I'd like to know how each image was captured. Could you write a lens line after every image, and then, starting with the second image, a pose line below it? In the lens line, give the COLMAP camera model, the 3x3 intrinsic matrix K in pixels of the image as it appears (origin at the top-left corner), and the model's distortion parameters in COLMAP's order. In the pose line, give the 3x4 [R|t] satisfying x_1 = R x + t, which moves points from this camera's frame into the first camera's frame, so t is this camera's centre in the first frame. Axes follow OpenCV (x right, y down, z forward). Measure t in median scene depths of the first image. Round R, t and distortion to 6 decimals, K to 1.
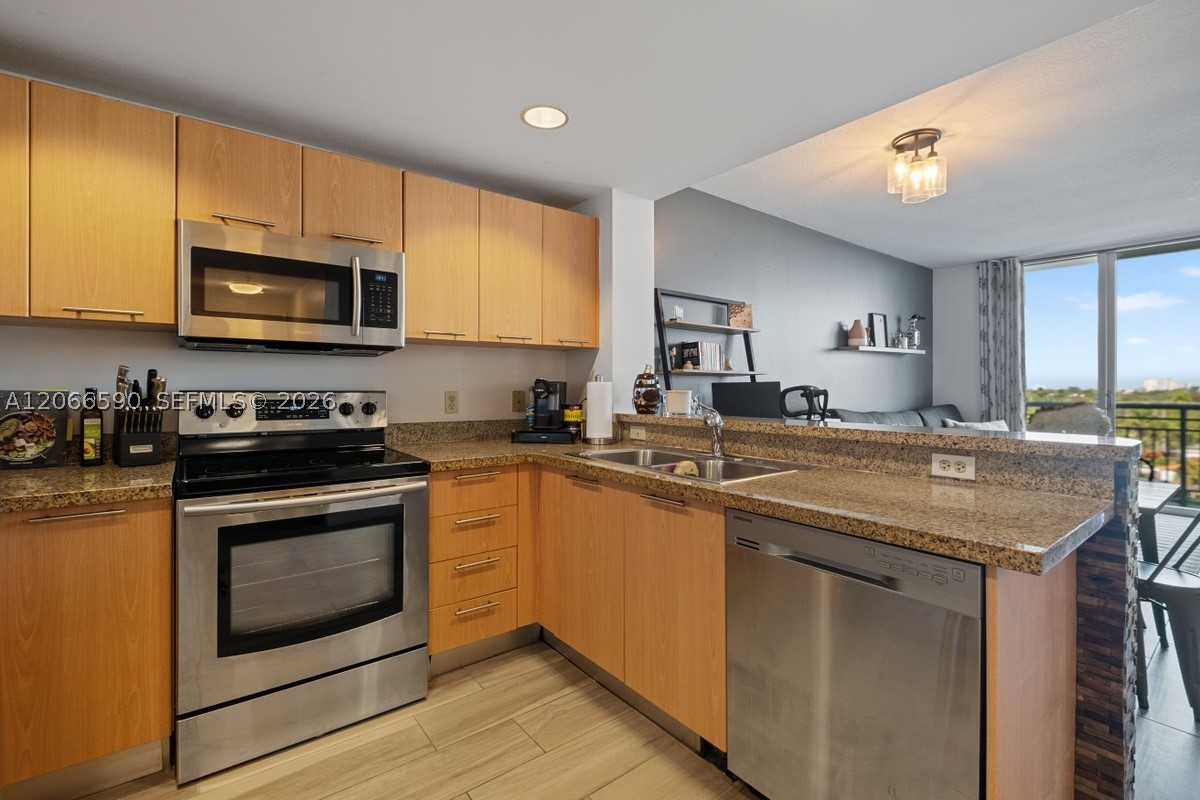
lens RADIAL K [[531.4, 0, 603.9], [0, 531.4, 395.4], [0, 0, 1]] dist [0.002493, 0.000055]
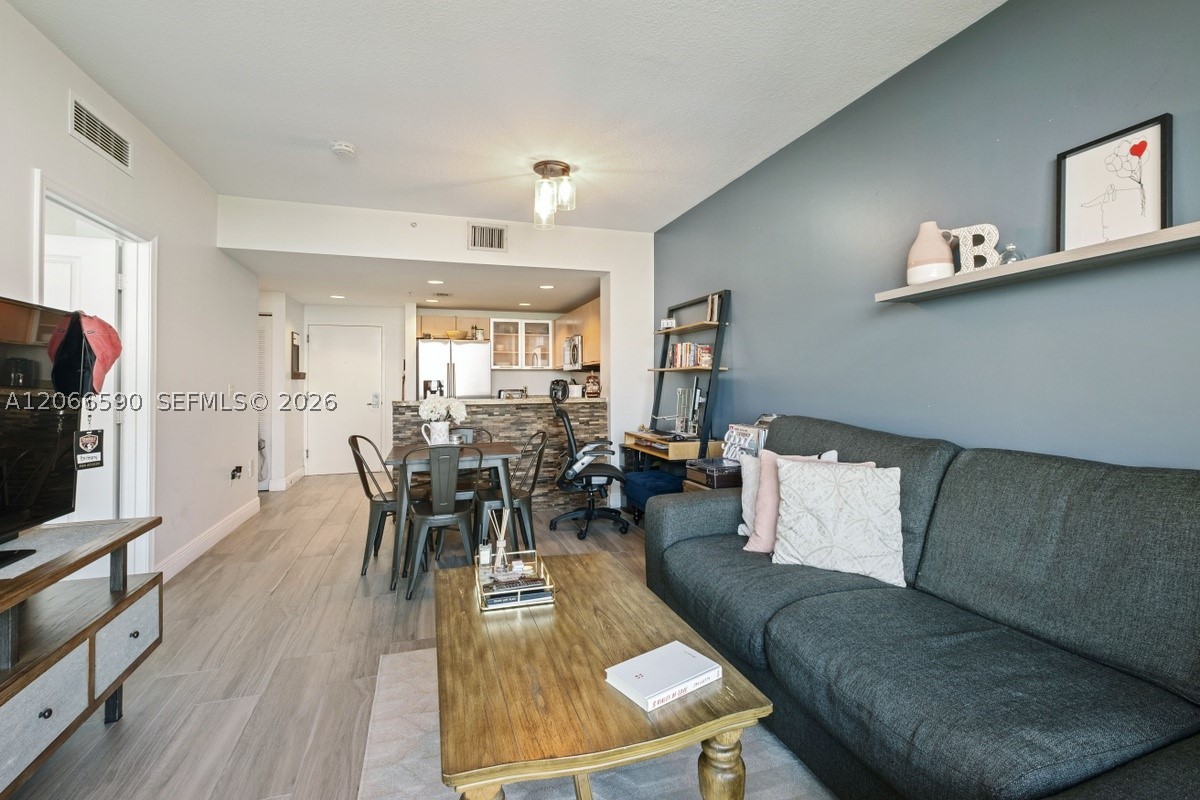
lens RADIAL K [[531.4, 0, 603.9], [0, 531.4, 395.4], [0, 0, 1]] dist [0.002493, 0.000055]
pose [[-0.335068, 0.024154, -0.941884, 1.343907], [-0.004316, 0.999622, 0.027170, -0.018431], [0.942184, 0.013169, -0.334836, 1.238489]]
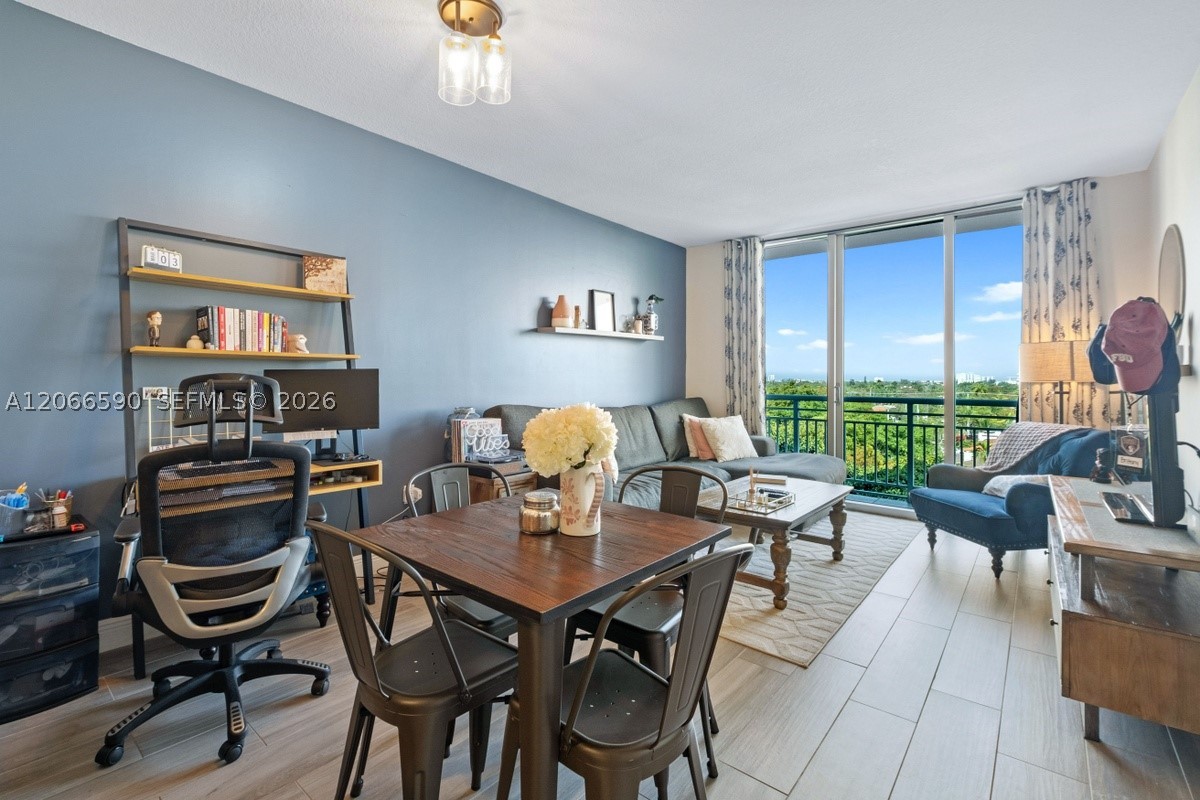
lens RADIAL K [[524.7, 0, 594.4], [0, 524.7, 378.4], [0, 0, 1]] dist [0.002141, 0.000224]
pose [[0.980518, 0.006031, 0.196338, 0.514409], [-0.003576, 0.999911, -0.012859, -0.006062], [-0.196398, 0.011907, 0.980452, 0.277703]]
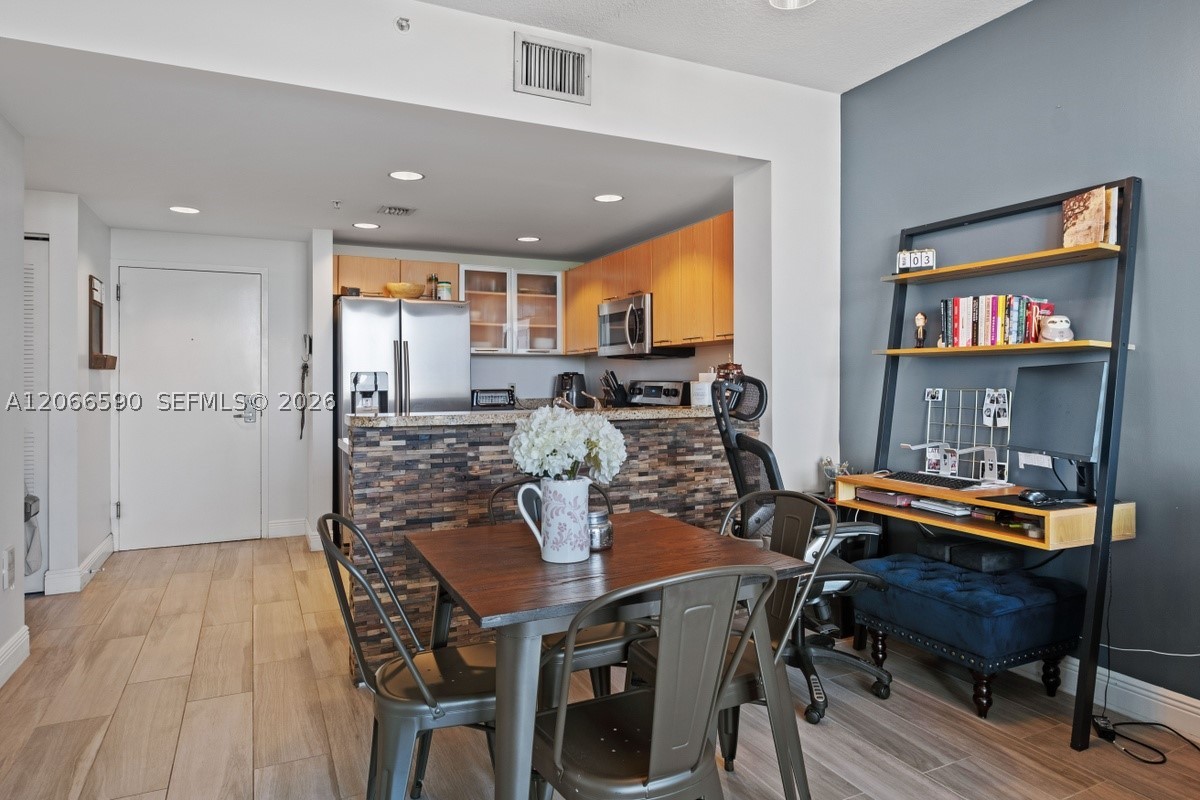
lens RADIAL K [[704.1, 0, 600.0], [0, 704.1, 400.0], [0, 0, 1]] dist [-0.006148, -0.001317]
pose [[-0.212940, 0.030371, -0.976593, 1.024272], [-0.007604, 0.999435, 0.032739, -0.012789], [0.977036, 0.014398, -0.212589, 0.795199]]
